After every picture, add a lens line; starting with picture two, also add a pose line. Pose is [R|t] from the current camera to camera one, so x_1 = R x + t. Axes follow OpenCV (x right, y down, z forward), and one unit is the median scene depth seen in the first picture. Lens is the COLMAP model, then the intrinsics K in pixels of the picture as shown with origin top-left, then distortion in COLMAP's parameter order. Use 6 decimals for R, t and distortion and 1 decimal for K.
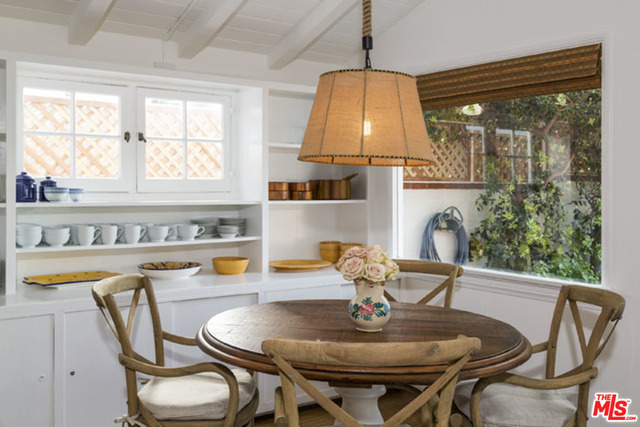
lens RADIAL K [[669.2, 0, 320.0], [0, 669.2, 213.5], [0, 0, 1]] dist [-0.124909, -0.002978]
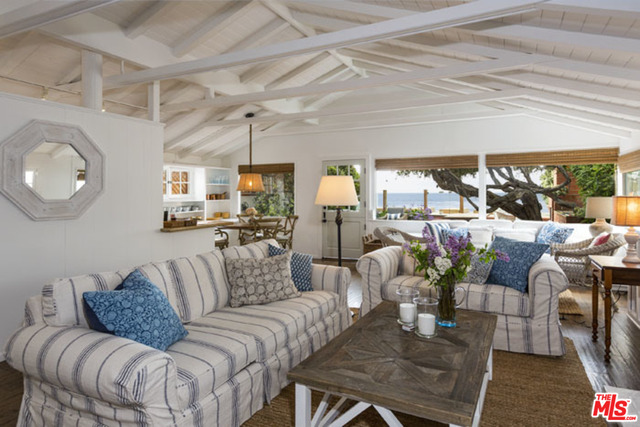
lens RADIAL K [[384.7, 0, 320.0], [0, 384.7, 213.5], [0, 0, 1]] dist [-0.002326, -0.000572]
pose [[0.888196, -0.025805, 0.458739, -0.486649], [0.018068, 0.999611, 0.021247, 0.020189], [-0.459109, -0.010583, 0.888317, -1.116673]]
